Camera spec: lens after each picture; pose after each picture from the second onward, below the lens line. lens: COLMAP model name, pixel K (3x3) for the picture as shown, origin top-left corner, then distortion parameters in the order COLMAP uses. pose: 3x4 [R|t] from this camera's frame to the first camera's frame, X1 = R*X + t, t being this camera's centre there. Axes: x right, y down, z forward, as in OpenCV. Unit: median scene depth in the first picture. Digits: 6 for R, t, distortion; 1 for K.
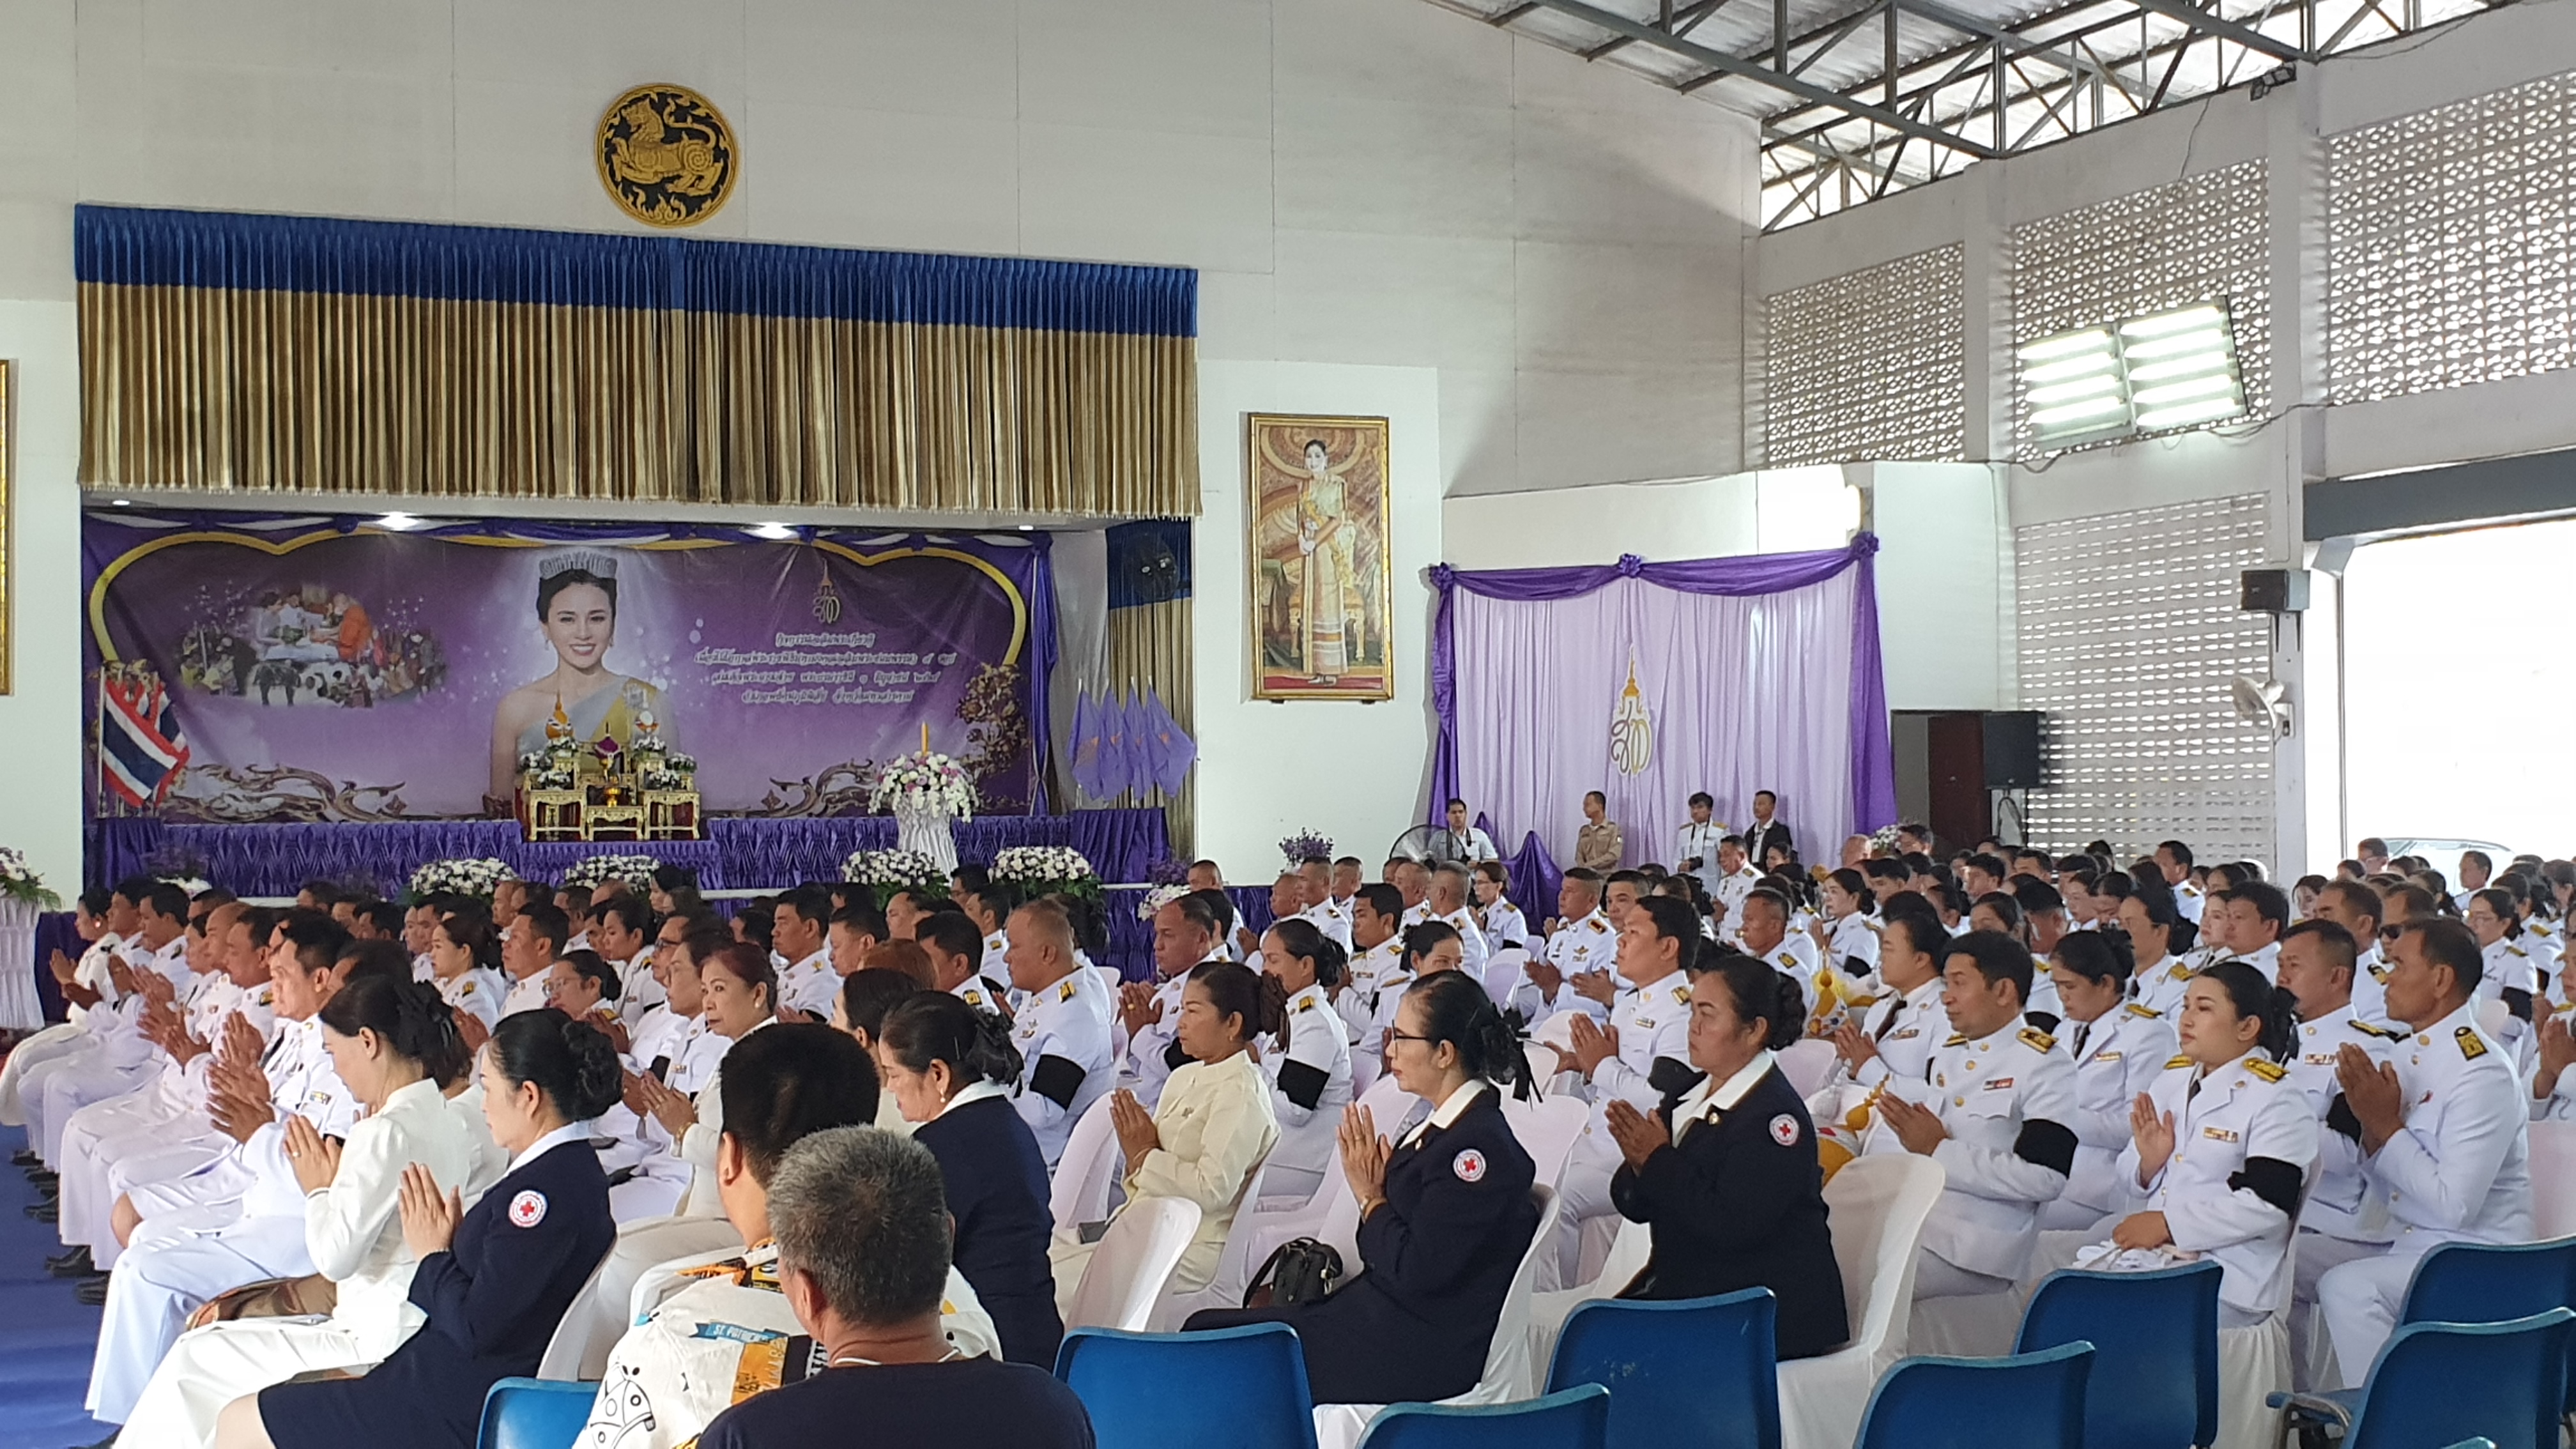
lens RADIAL K [[3592.5, 0, 1288.0], [0, 3592.5, 724.5], [0, 0, 1]] dist [0.399555, -1.836692]
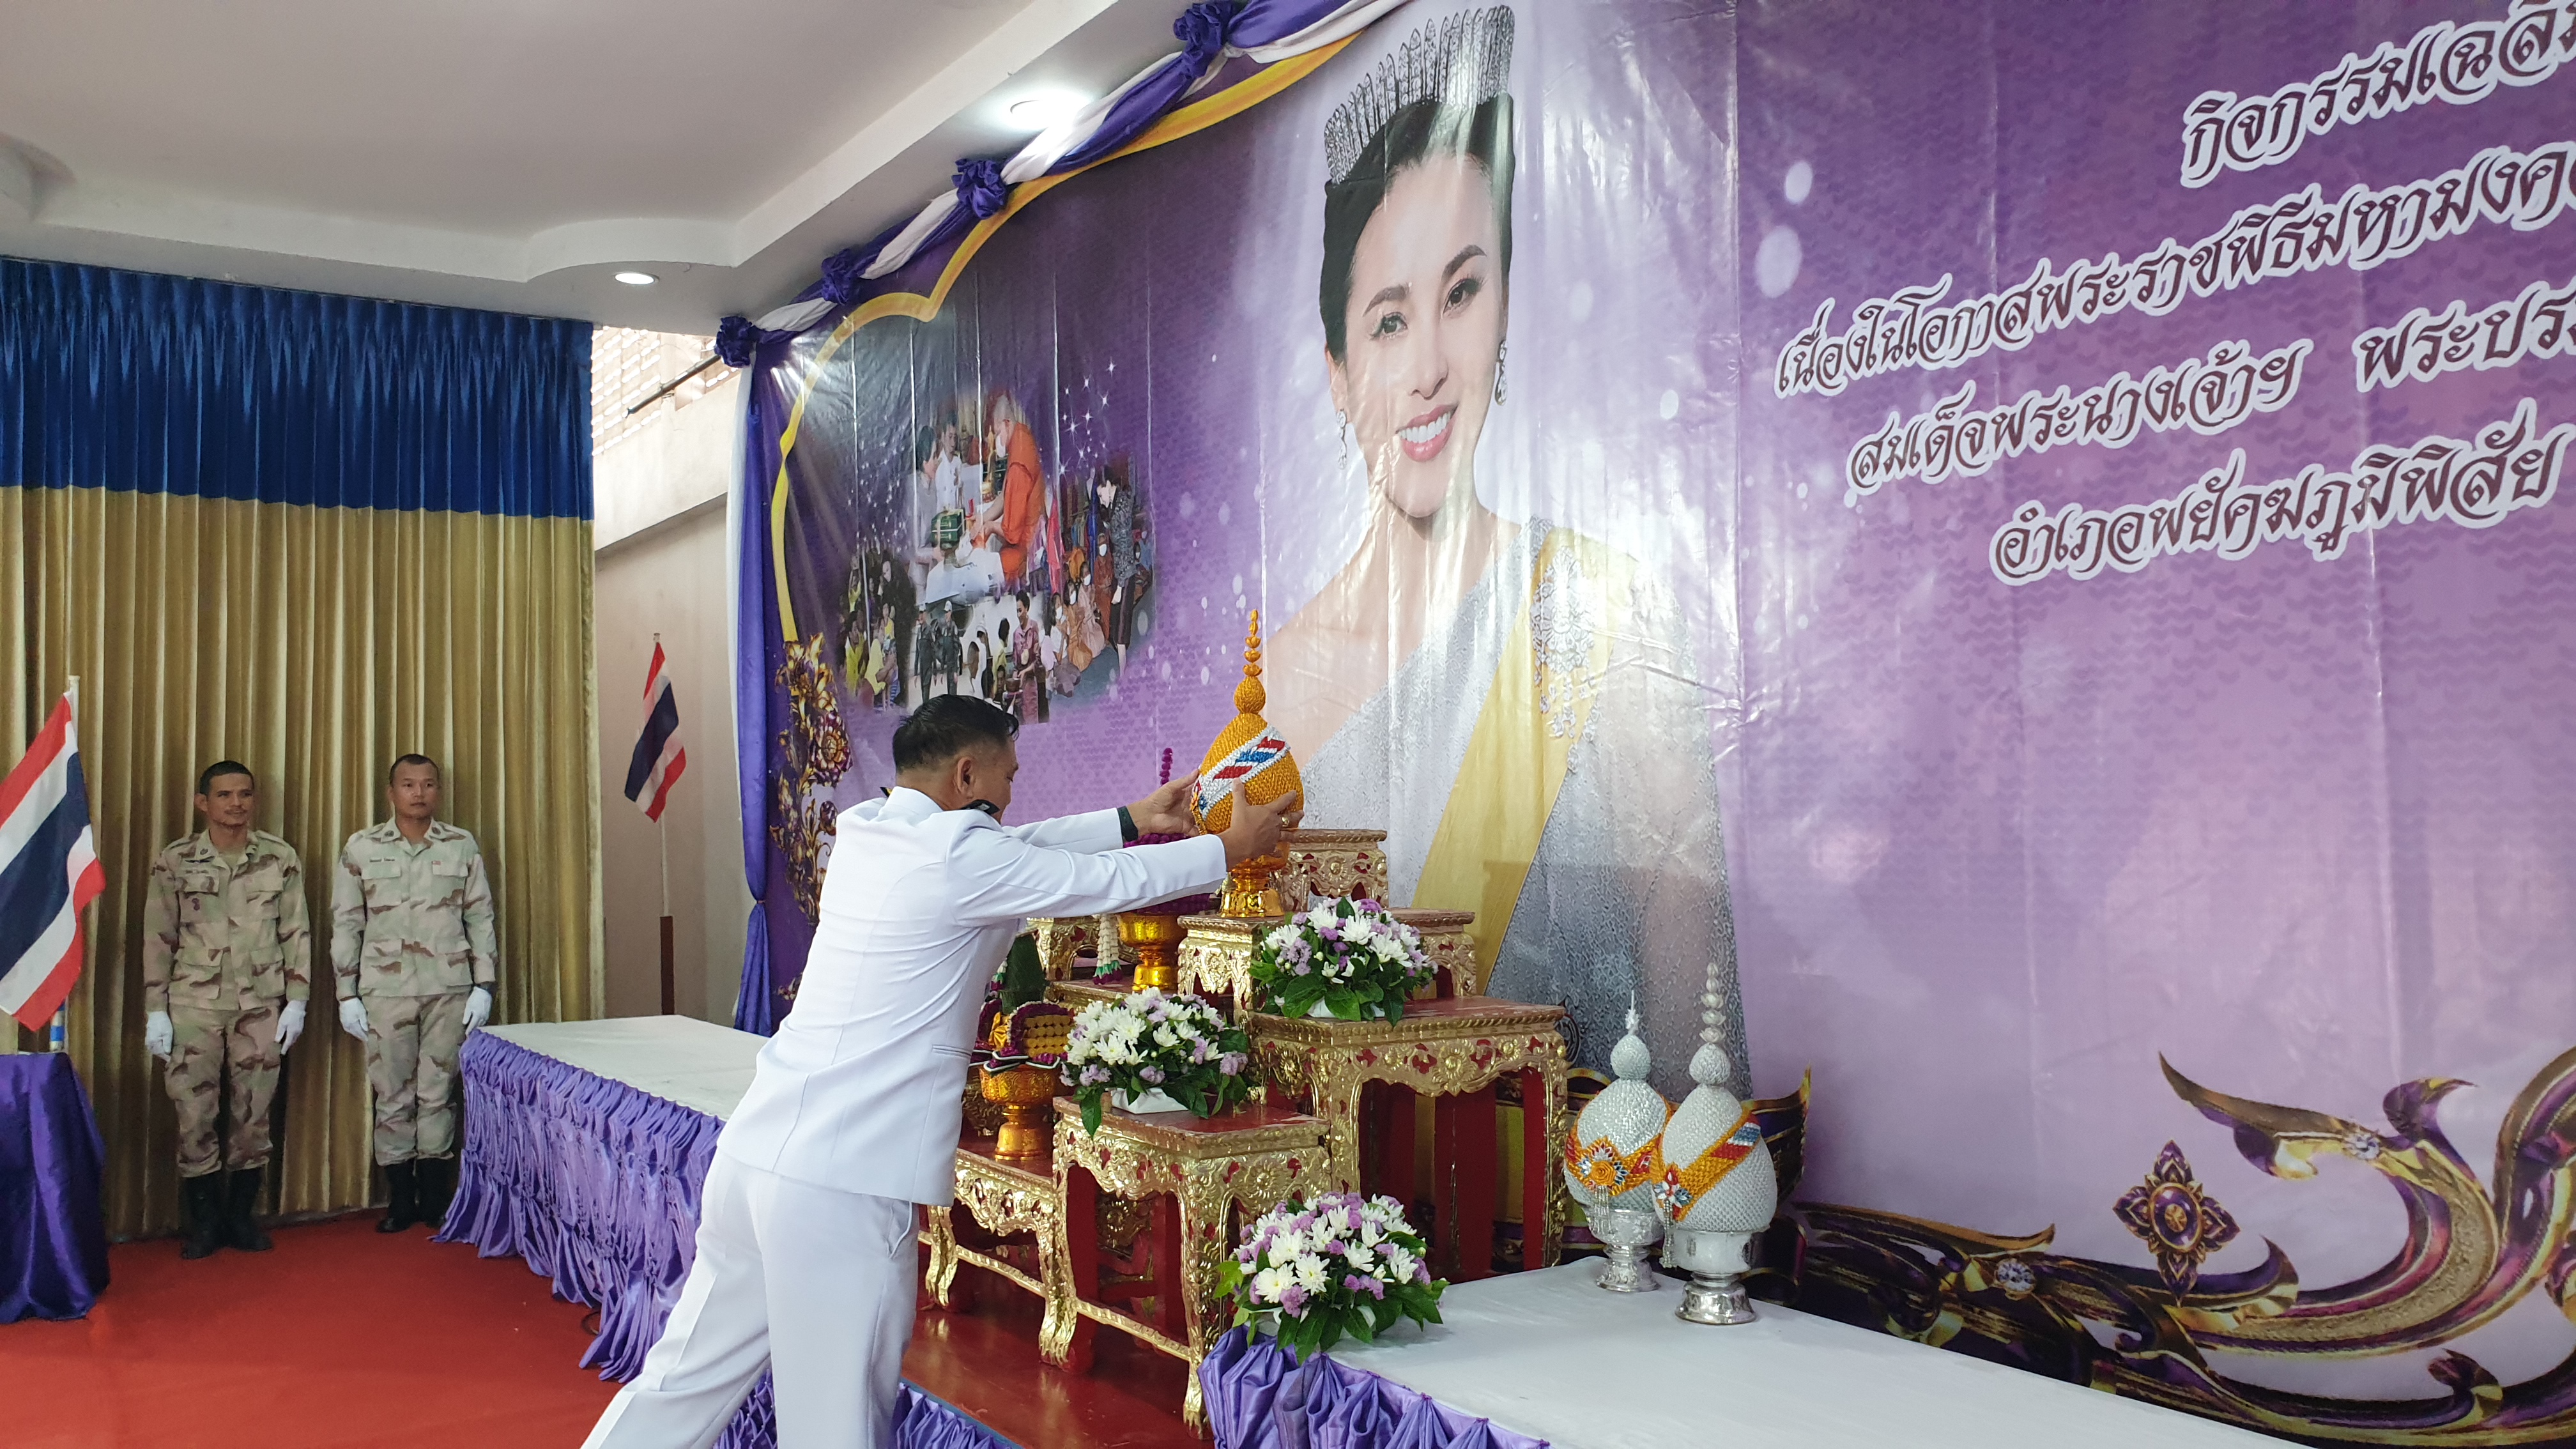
lens RADIAL K [[1974.8, 0, 1292.0], [0, 1974.8, 757.2], [0, 0, 1]] dist [0.213743, -0.333748]
pose [[0.181194, -0.017140, -0.983298, -0.068743], [0.039674, 0.999162, -0.010106, 0.001424], [0.982647, -0.037180, 0.181722, 0.991312]]
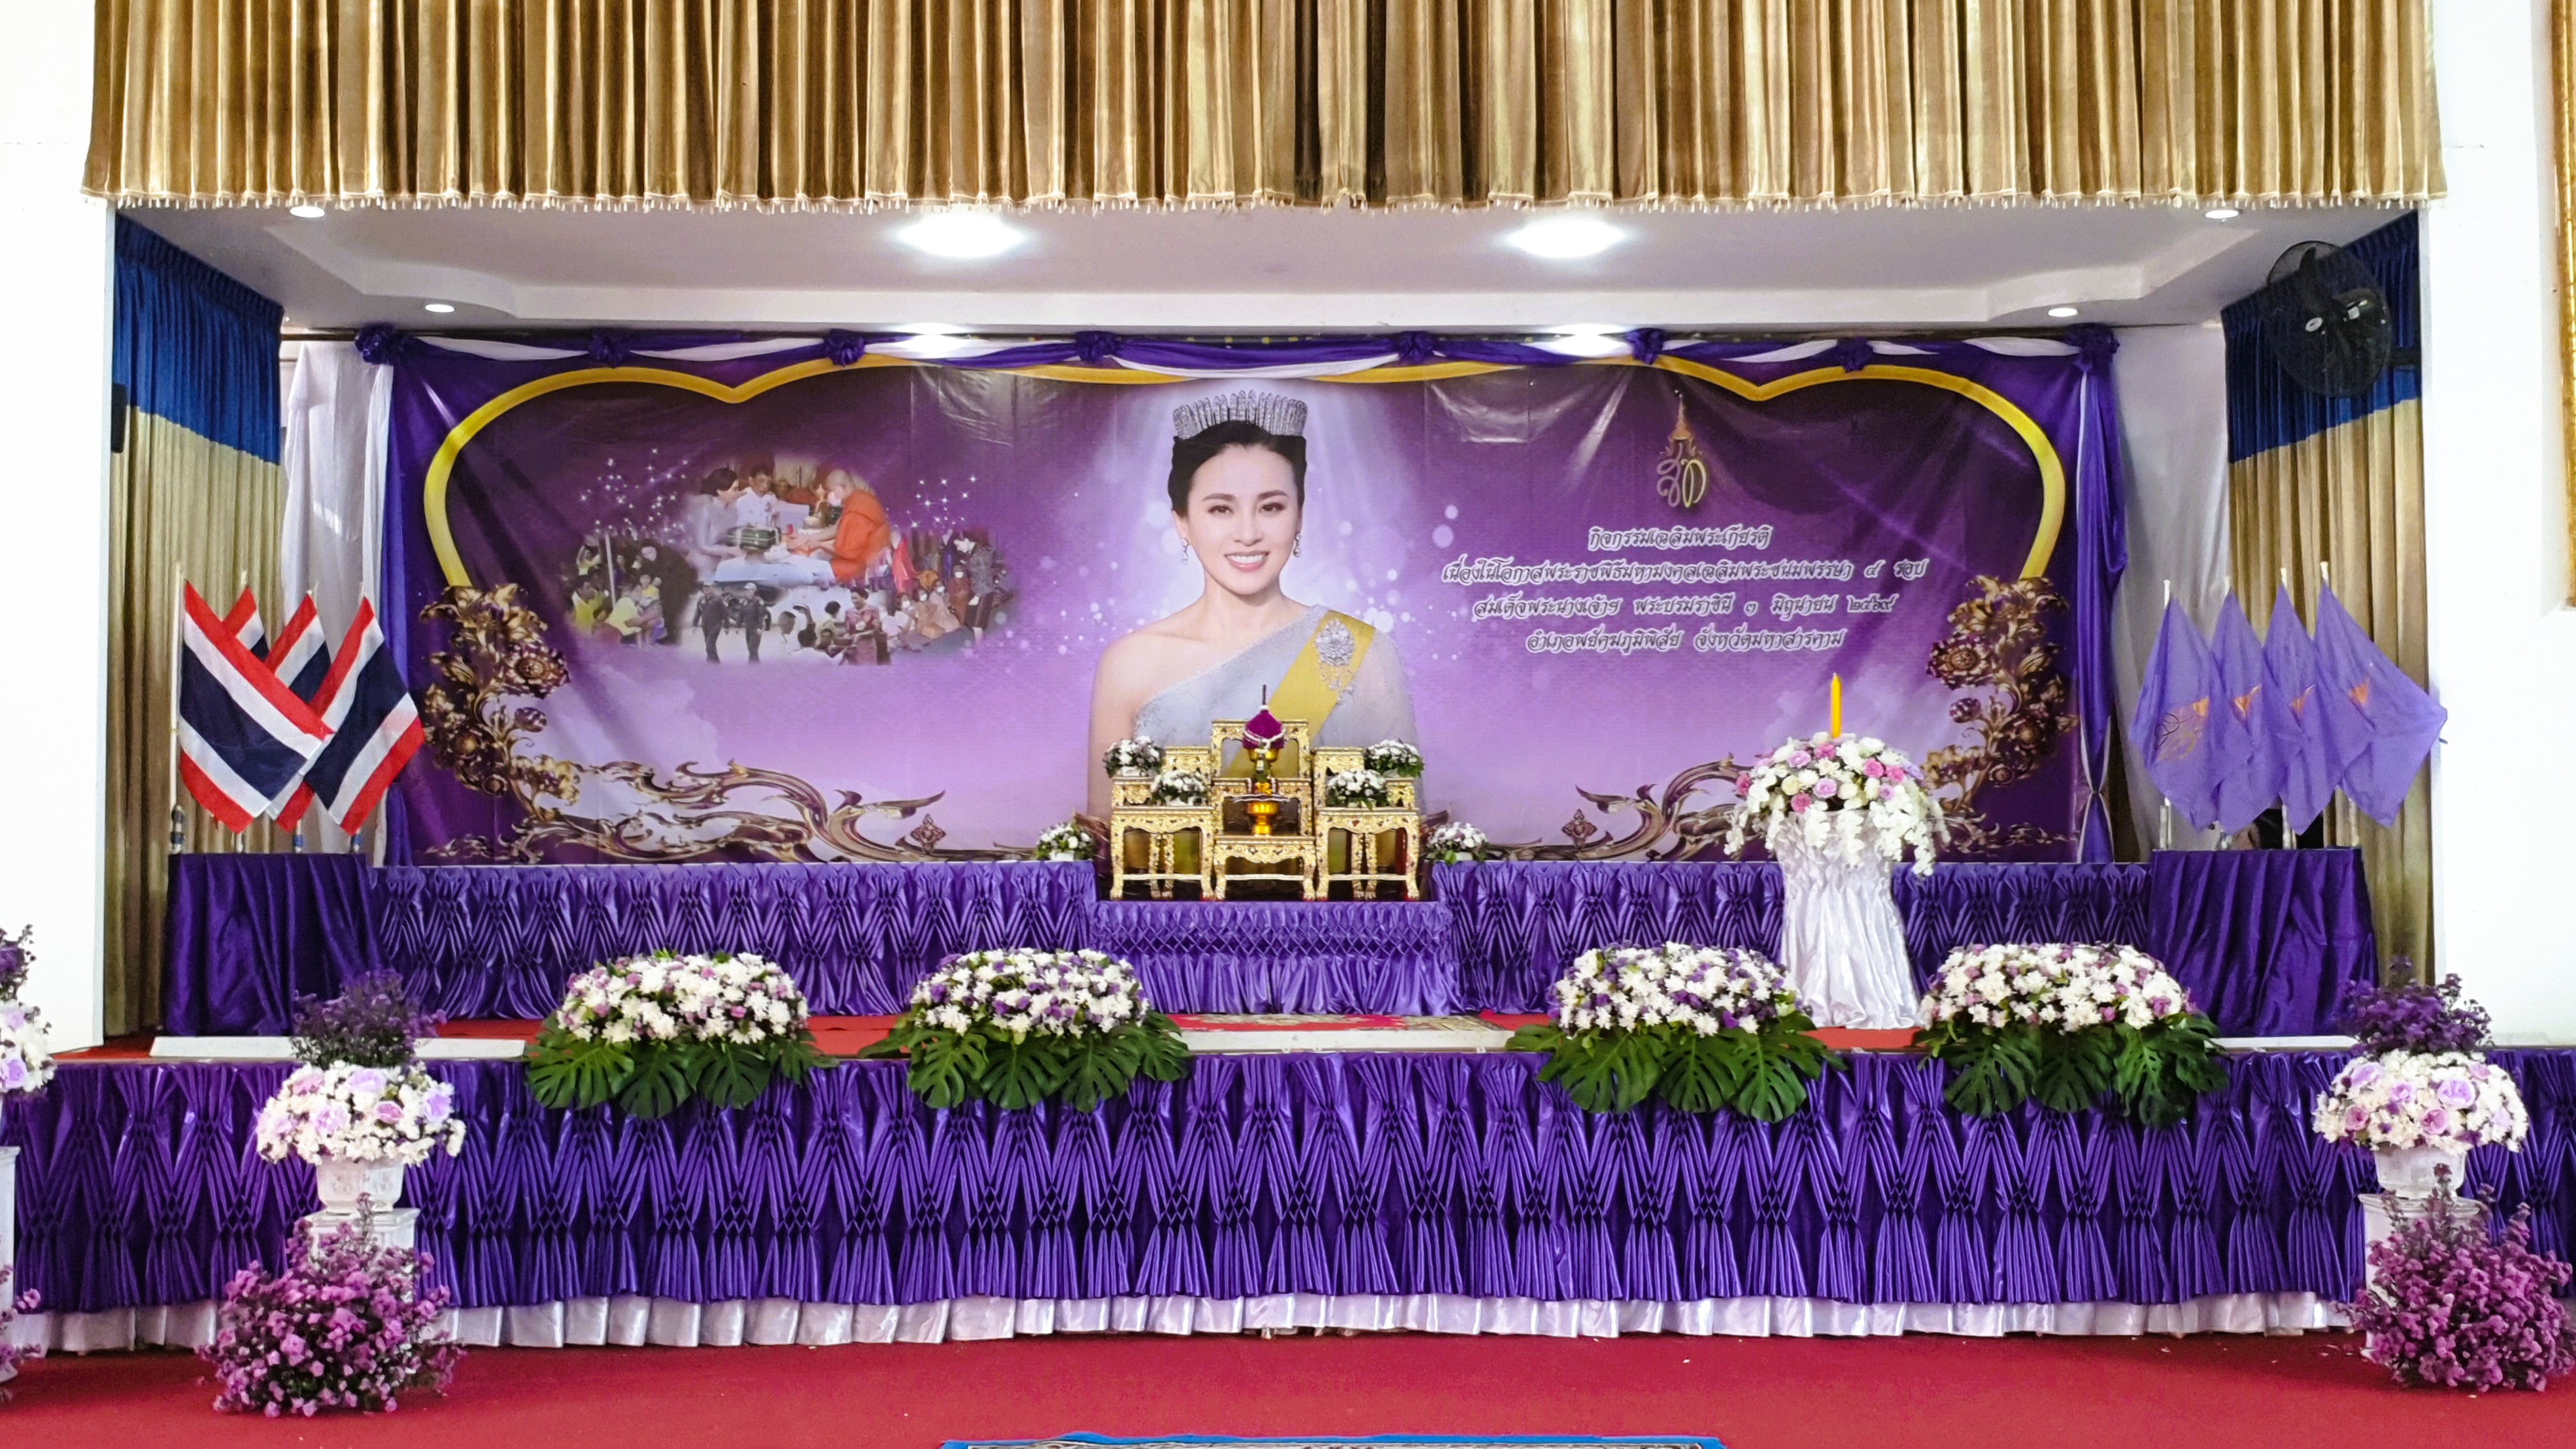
lens RADIAL K [[2931.7, 0, 1239.1], [0, 2931.7, 729.3], [0, 0, 1]] dist [0.317945, -1.225511]
pose [[0.931628, -0.008674, -0.363310, -0.028517], [0.003583, 0.999886, -0.014684, 0.012788], [0.363395, 0.012378, 0.931553, 0.585044]]
